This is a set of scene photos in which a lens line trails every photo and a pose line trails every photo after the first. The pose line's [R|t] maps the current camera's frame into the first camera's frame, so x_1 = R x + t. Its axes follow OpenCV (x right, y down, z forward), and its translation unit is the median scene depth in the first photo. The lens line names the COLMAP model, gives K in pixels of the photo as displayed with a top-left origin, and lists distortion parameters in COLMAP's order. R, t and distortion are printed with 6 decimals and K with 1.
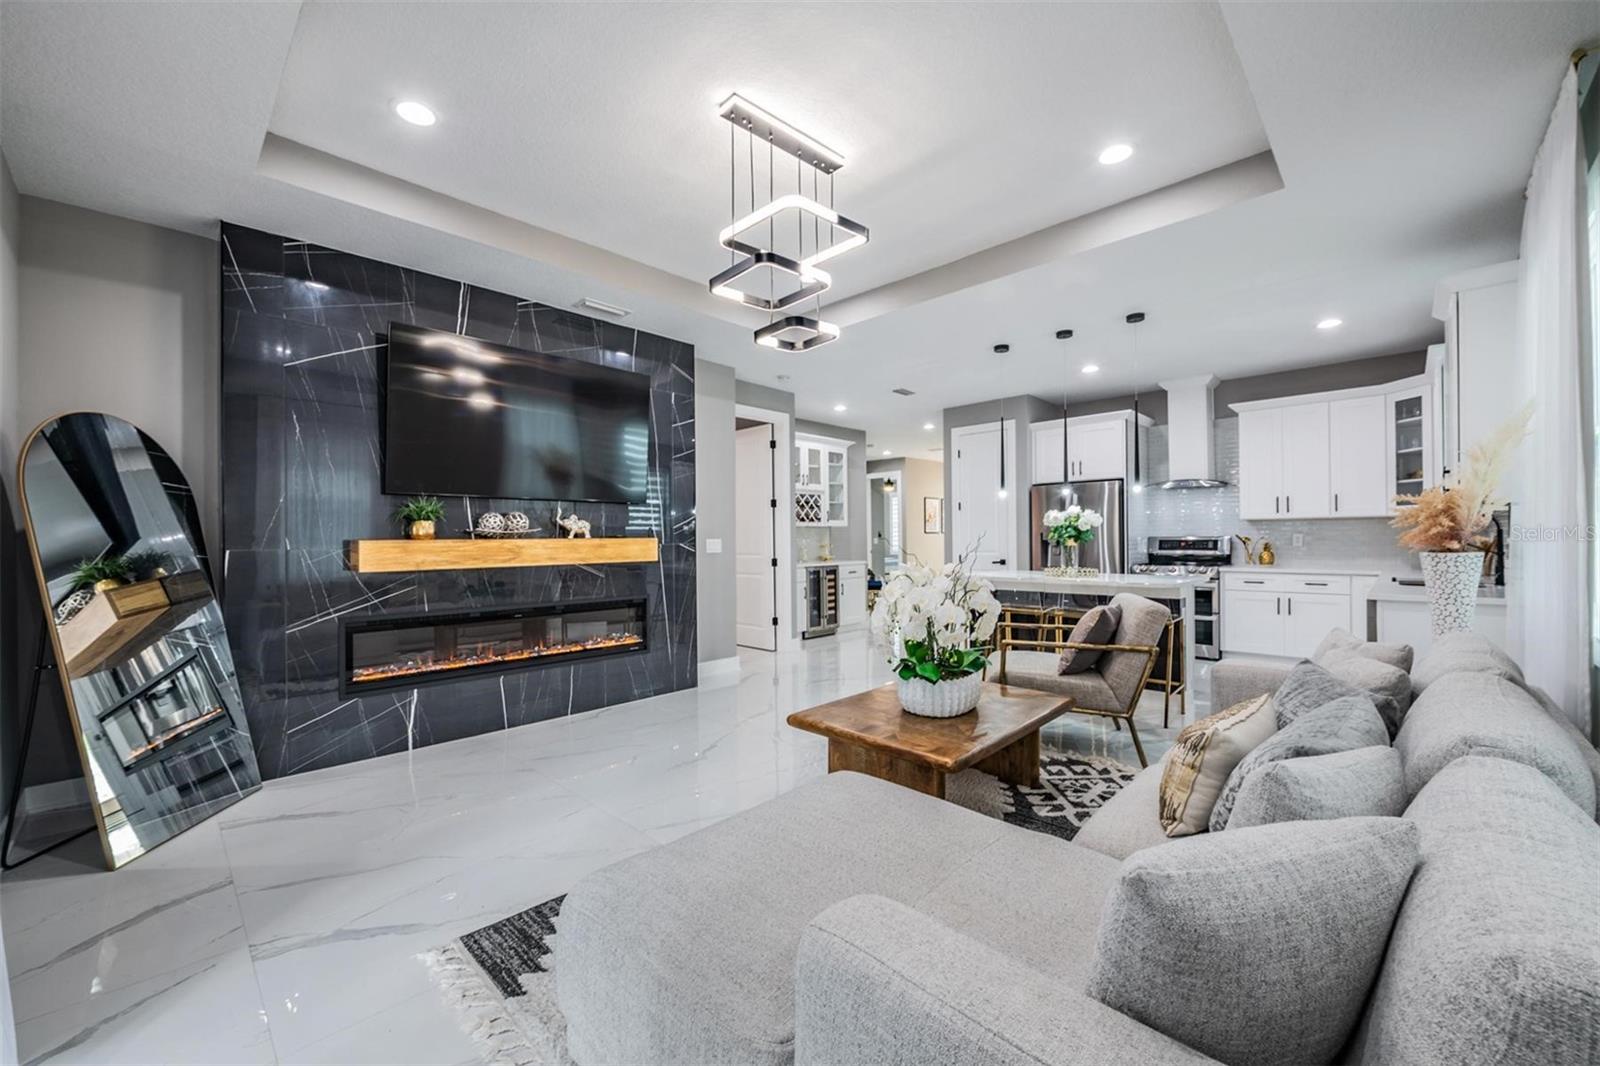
lens RADIAL K [[634.2, 0, 794.0], [0, 634.2, 539.5], [0, 0, 1]] dist [0.005303, -0.003643]
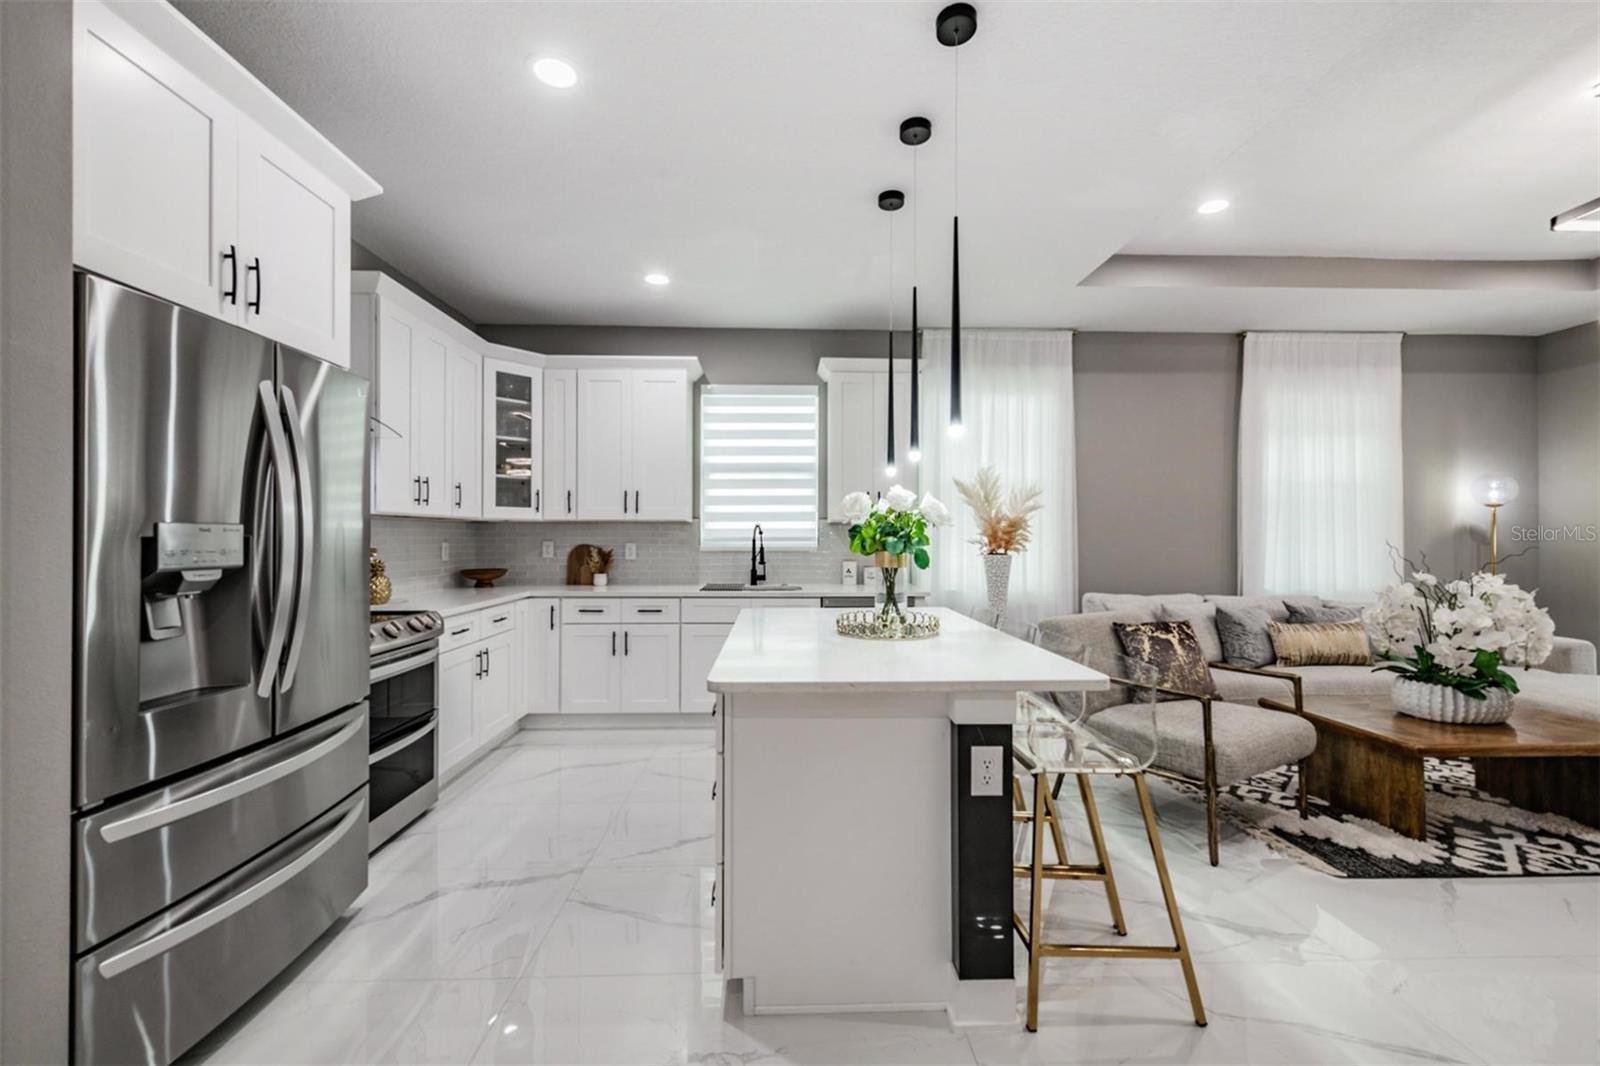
lens RADIAL K [[634.2, 0, 803.6], [0, 634.2, 538.8], [0, 0, 1]] dist [0.005303, -0.003643]
pose [[-0.720923, 0.005760, 0.692992, 0.129997], [0.006386, 0.999978, -0.001669, -0.009233], [-0.692986, 0.003222, -0.720944, 1.161440]]
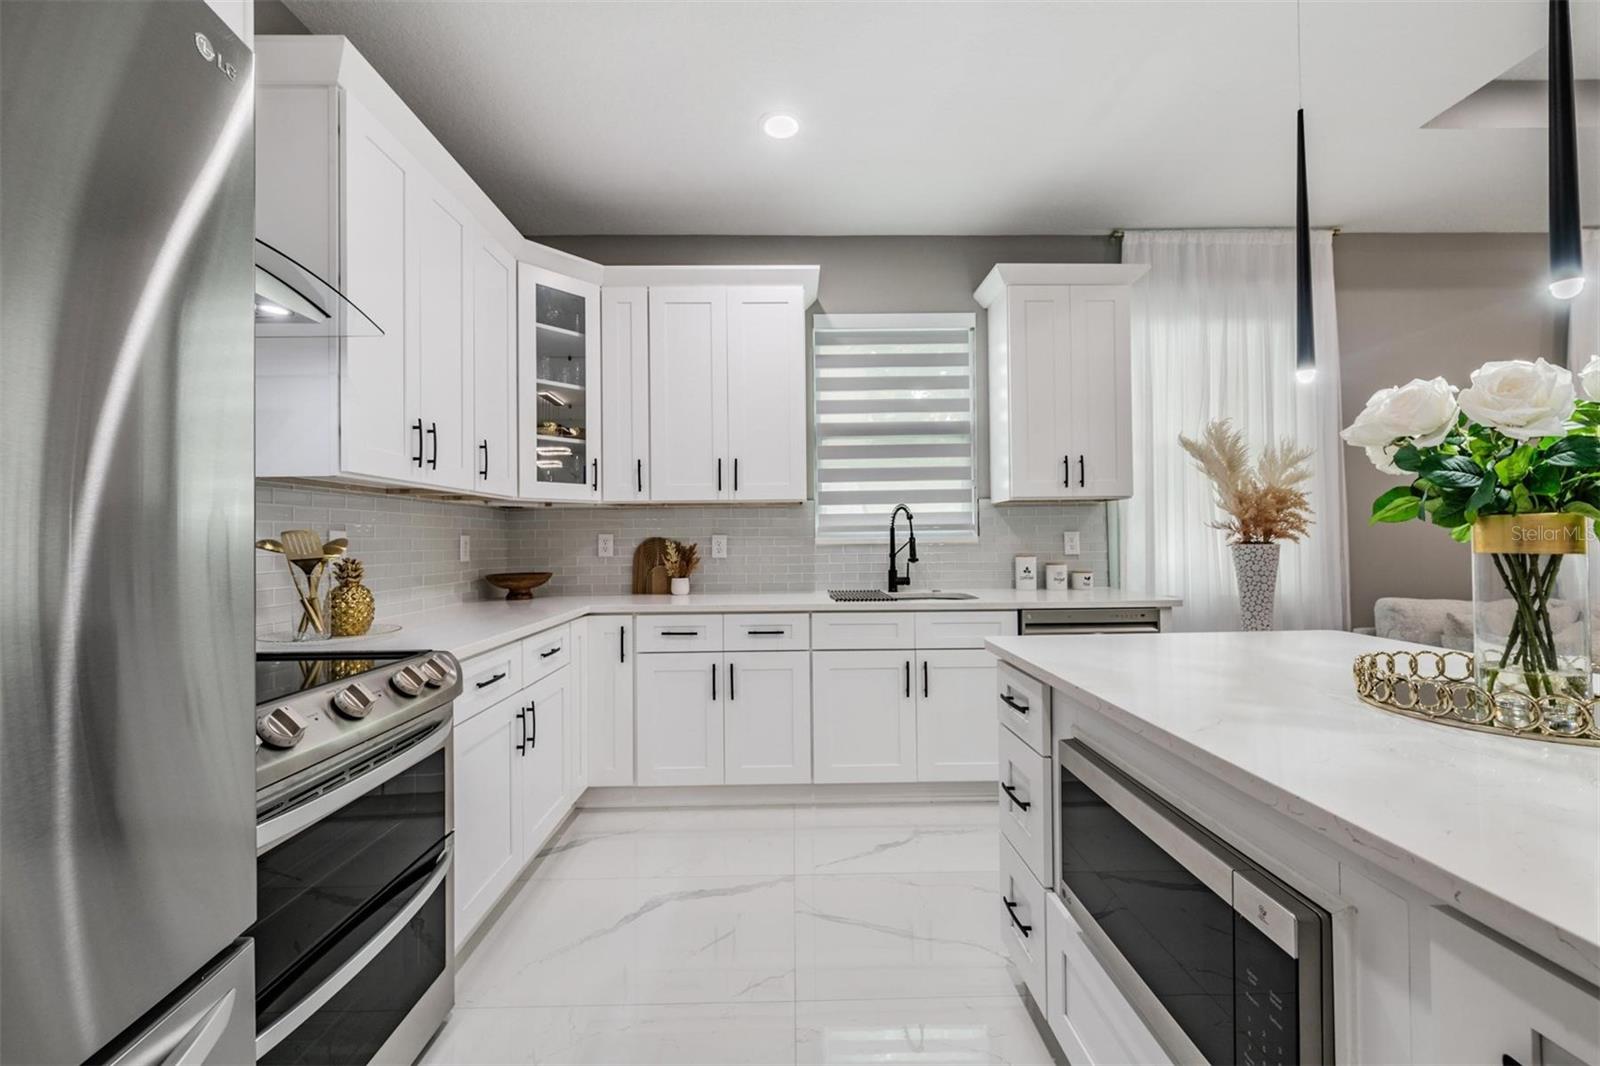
lens RADIAL K [[634.2, 0, 807.6], [0, 634.2, 534.2], [0, 0, 1]] dist [0.005303, -0.003643]
pose [[-0.707252, 0.022715, 0.706596, 0.375068], [0.019045, 0.999733, -0.013075, 0.001577], [-0.706705, 0.004210, -0.707496, 1.087358]]
